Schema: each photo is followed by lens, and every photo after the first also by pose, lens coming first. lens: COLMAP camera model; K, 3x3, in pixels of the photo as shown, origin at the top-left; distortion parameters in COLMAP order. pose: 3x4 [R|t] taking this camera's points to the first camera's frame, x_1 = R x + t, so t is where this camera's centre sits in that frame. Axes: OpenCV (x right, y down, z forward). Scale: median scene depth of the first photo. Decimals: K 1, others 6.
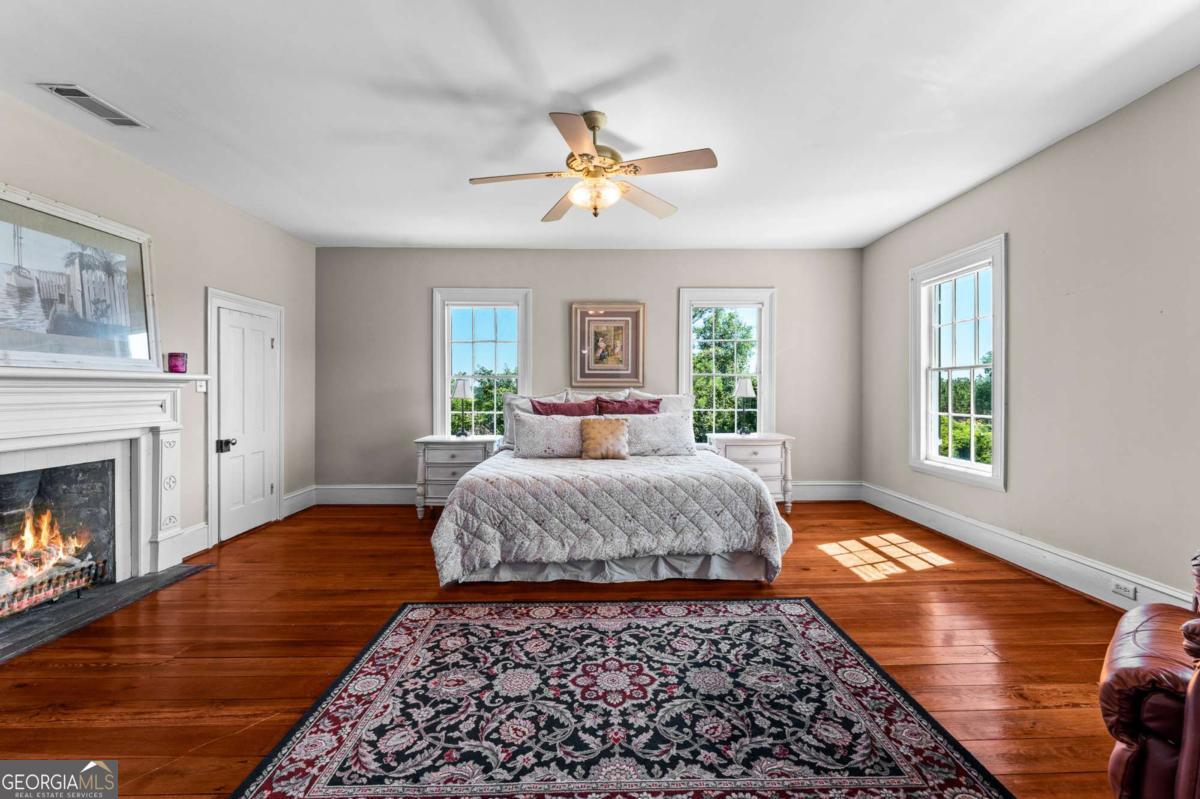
lens RADIAL K [[489.2, 0, 600.5], [0, 489.2, 404.2], [0, 0, 1]] dist [0.000715, -0.000232]
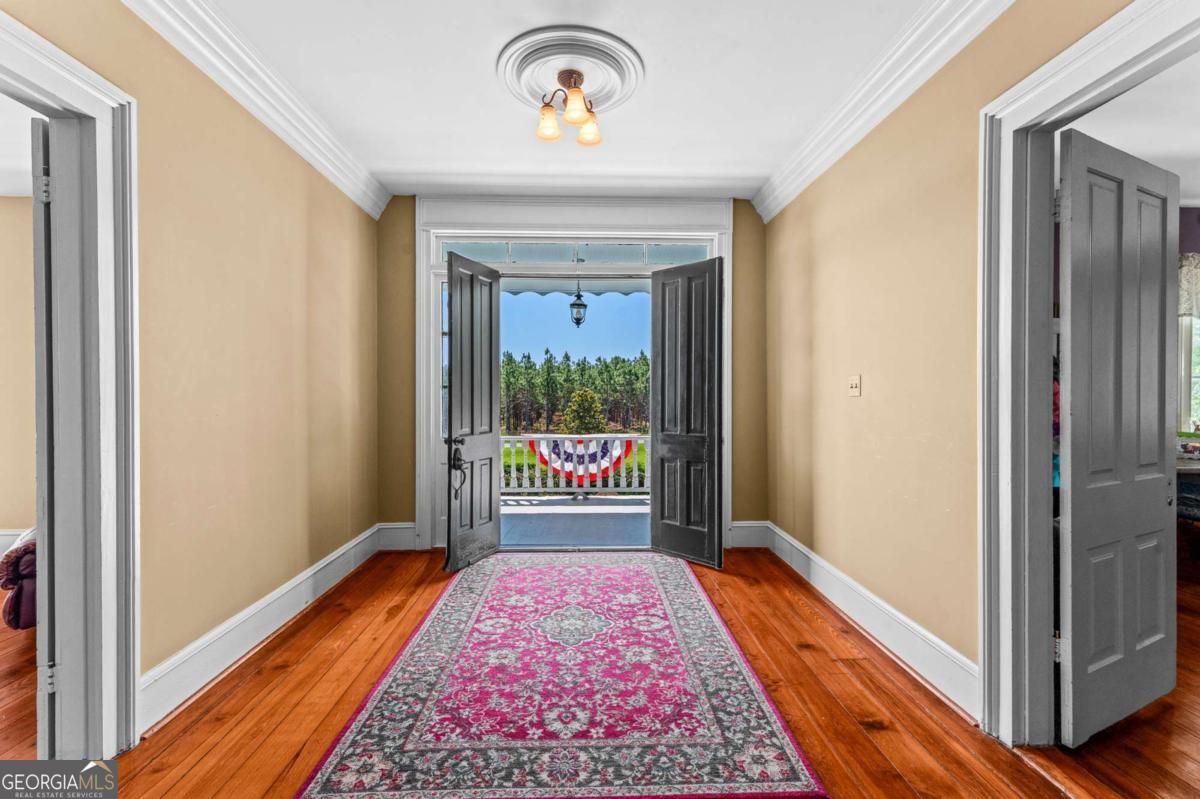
lens RADIAL K [[489.2, 0, 600.5], [0, 489.2, 404.2], [0, 0, 1]] dist [0.000715, -0.000232]
pose [[-0.008297, -0.008781, 0.999927, -0.412466], [0.025168, 0.999643, 0.008987, 0.016676], [-0.999649, 0.025240, -0.008073, -0.643285]]
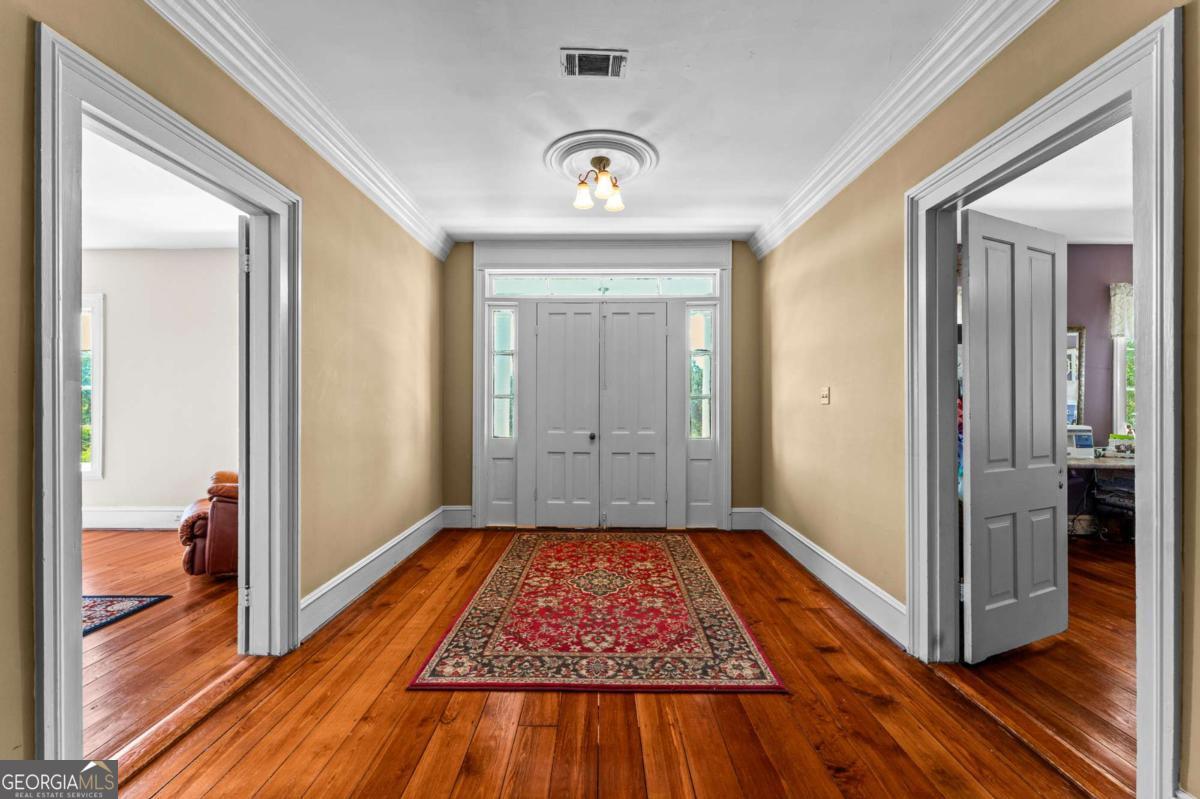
lens RADIAL K [[489.2, 0, 600.5], [0, 489.2, 404.2], [0, 0, 1]] dist [0.000715, -0.000232]
pose [[0.032305, 0.004909, 0.999466, -0.720290], [0.023731, 0.999702, -0.005677, 0.016442], [-0.999196, 0.023902, 0.032179, -0.634097]]
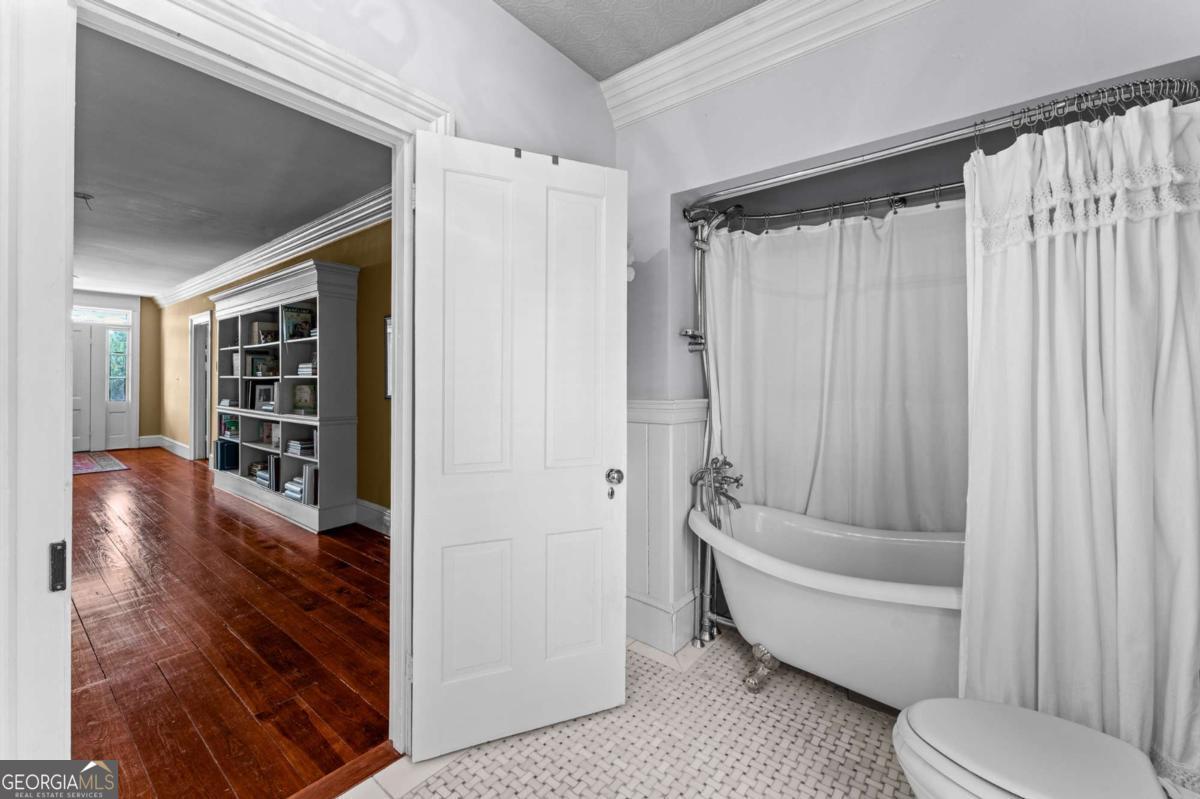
lens RADIAL K [[490.4, 0, 605.2], [0, 490.4, 386.4], [0, 0, 1]] dist [-0.000847, -0.000056]
pose [[-0.766632, -0.001956, 0.642083, -3.471113], [0.011692, 0.999787, 0.017006, 0.024132], [-0.641980, 0.020545, -0.766446, -0.525455]]
